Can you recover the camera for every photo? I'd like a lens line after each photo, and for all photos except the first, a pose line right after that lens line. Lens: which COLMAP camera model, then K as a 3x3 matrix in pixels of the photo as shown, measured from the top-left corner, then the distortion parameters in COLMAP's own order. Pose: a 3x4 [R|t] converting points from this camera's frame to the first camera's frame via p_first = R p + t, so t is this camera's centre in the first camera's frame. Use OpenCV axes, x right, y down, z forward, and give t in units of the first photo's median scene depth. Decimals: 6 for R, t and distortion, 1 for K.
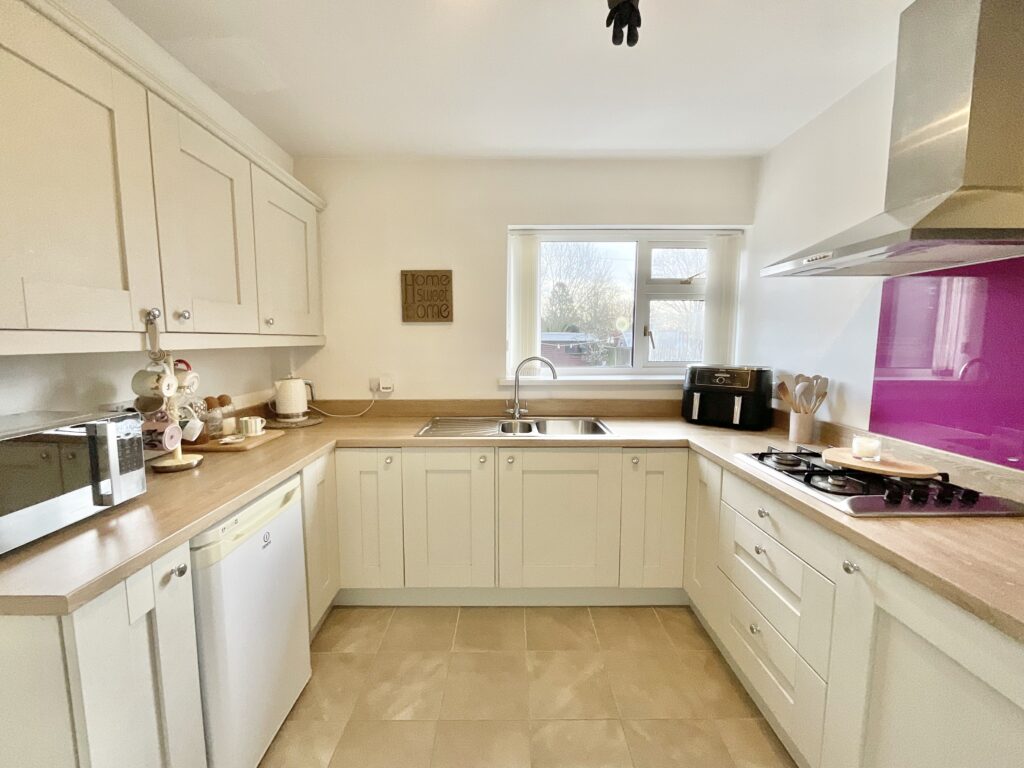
lens RADIAL K [[414.7, 0, 509.5], [0, 414.7, 380.9], [0, 0, 1]] dist [-0.004762, 0.002242]
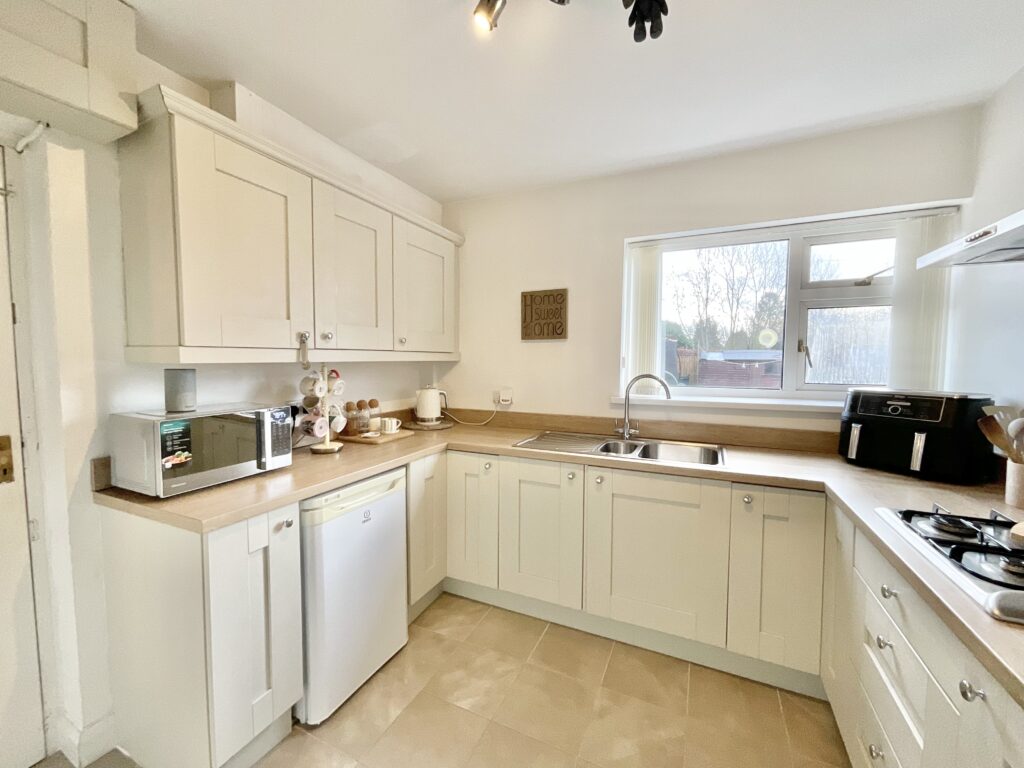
lens RADIAL K [[414.7, 0, 510.0], [0, 414.7, 381.2], [0, 0, 1]] dist [-0.004762, 0.002242]
pose [[0.903666, 0.025985, -0.427448, 0.218320], [-0.044922, 0.998402, -0.034275, 0.003952], [0.425874, 0.050175, 0.903390, 0.030431]]
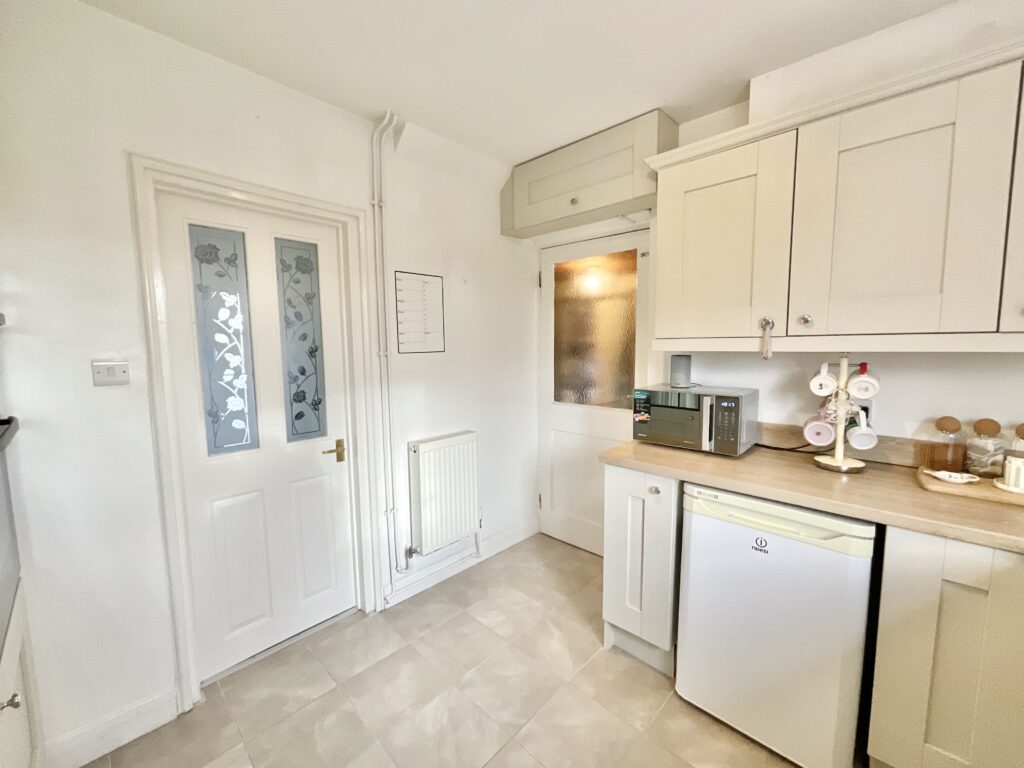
lens RADIAL K [[414.7, 0, 507.8], [0, 414.7, 381.1], [0, 0, 1]] dist [-0.004762, 0.002242]
pose [[-0.693333, 0.070463, -0.717164, 0.354436], [-0.061103, 0.985875, 0.155938, -0.082060], [0.718022, 0.151938, -0.679234, 0.809579]]
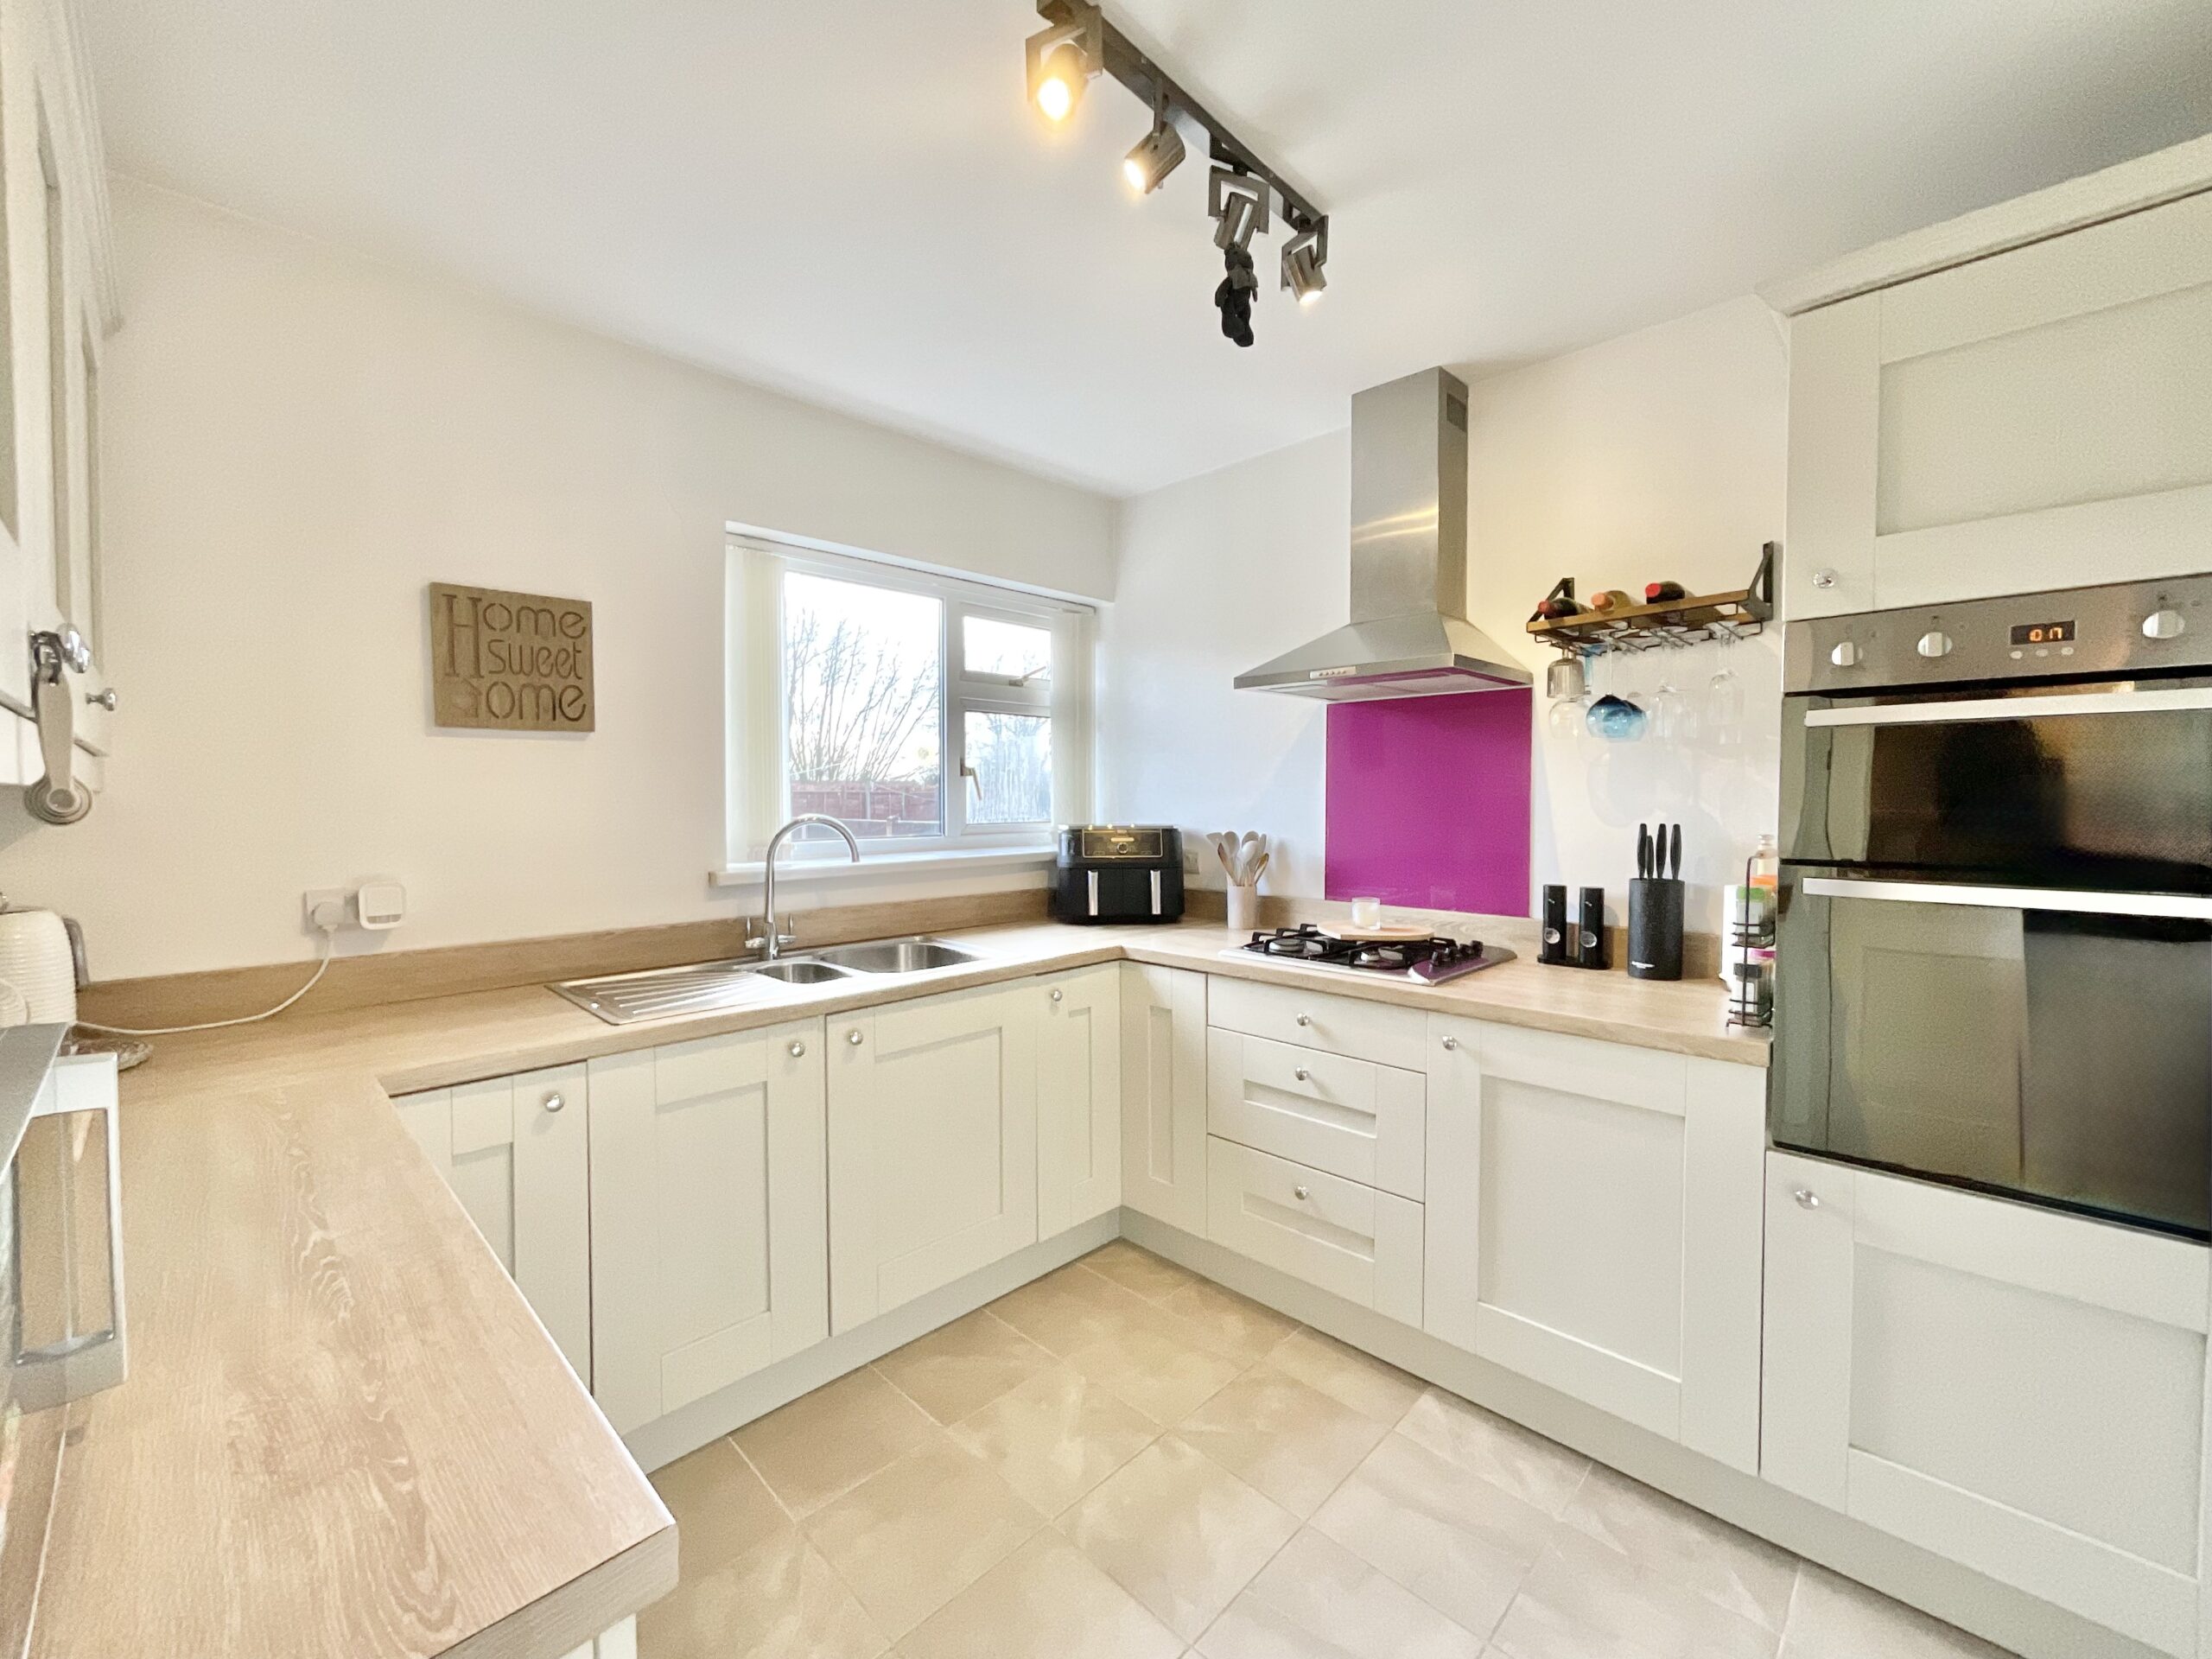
lens RADIAL K [[895.9, 0, 1099.9], [0, 895.9, 821.2], [0, 0, 1]] dist [-0.004762, 0.002242]
pose [[0.707313, -0.020789, 0.706595, -0.493664], [0.070991, 0.996603, -0.041741, 0.012966], [-0.703327, 0.079686, 0.706386, 0.089897]]
